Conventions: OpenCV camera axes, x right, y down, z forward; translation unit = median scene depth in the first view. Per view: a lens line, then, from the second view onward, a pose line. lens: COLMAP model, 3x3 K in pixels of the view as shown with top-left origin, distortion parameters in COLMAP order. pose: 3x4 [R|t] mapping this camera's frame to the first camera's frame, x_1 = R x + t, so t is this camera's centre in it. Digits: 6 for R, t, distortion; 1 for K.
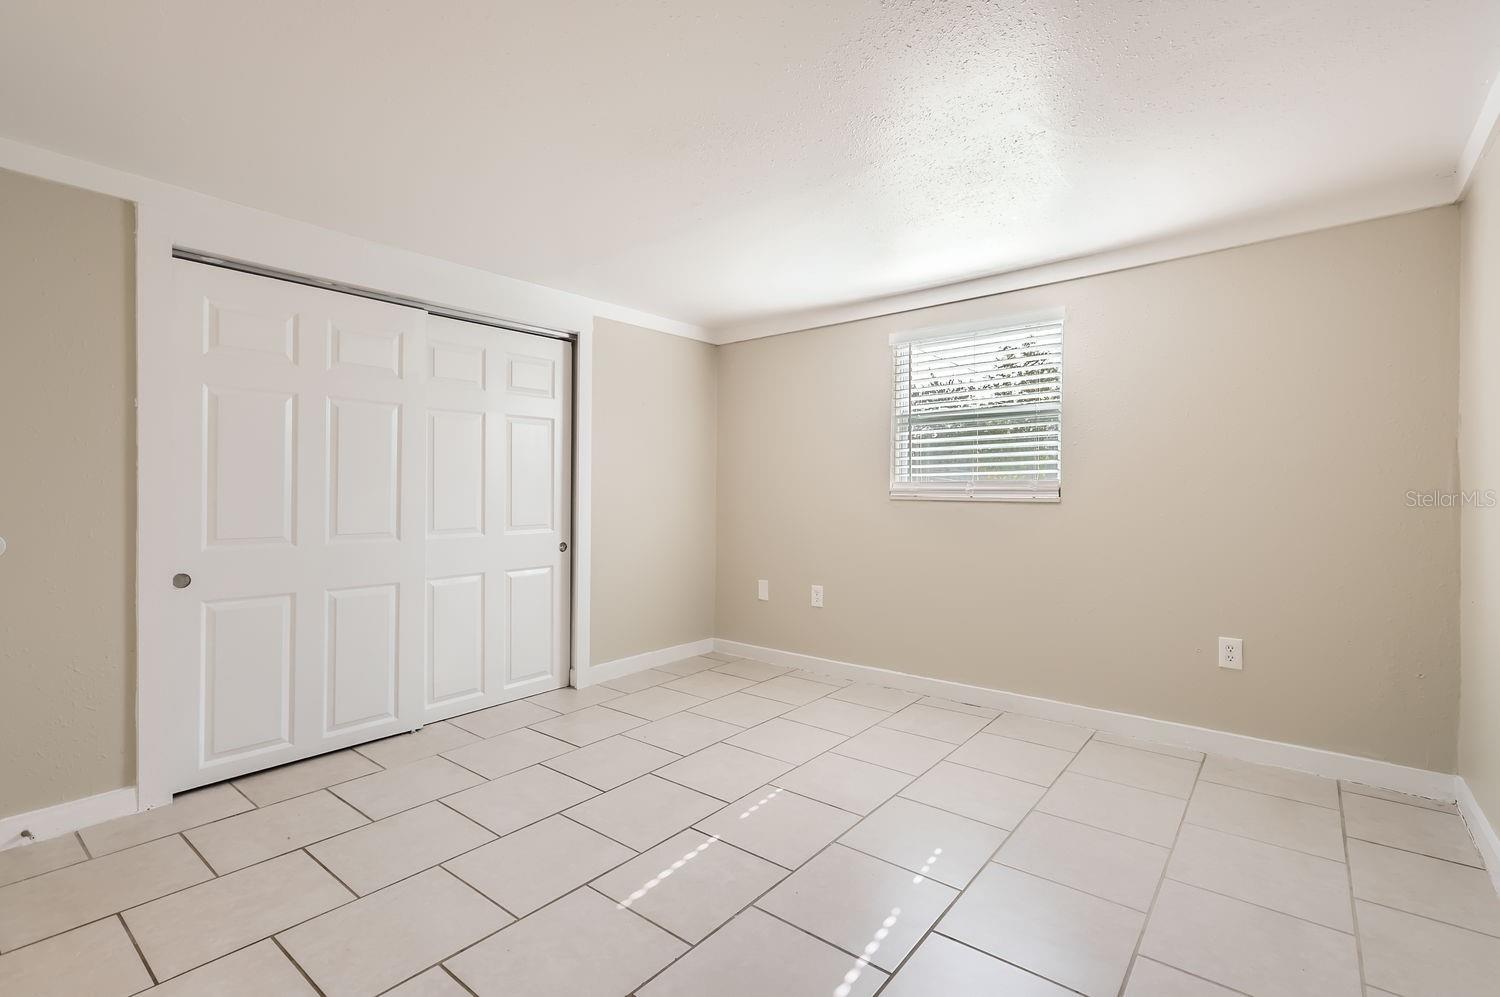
lens RADIAL K [[689.6, 0, 751.1], [0, 689.6, 493.9], [0, 0, 1]] dist [0.002123, 0.001381]
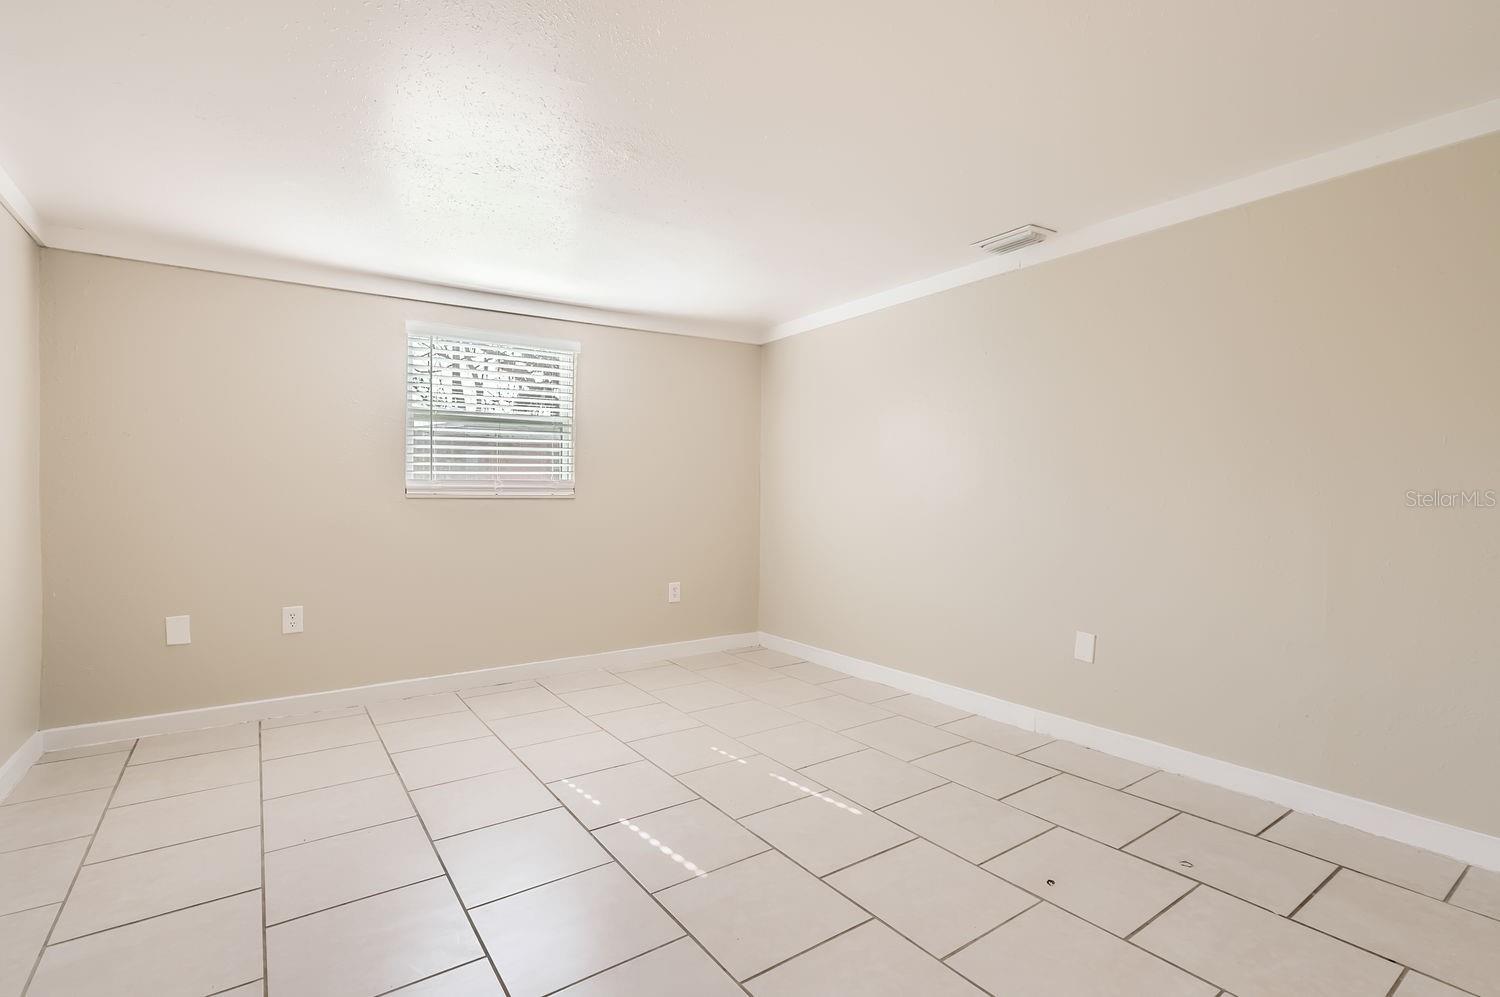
lens RADIAL K [[676.9, 0, 750.7], [0, 676.9, 497.1], [0, 0, 1]] dist [-0.001486, 0.001393]
pose [[0.283663, -0.011006, 0.958861, -0.593829], [-0.001050, 0.999930, 0.011788, -0.004094], [-0.958923, -0.004350, 0.283632, 0.318015]]
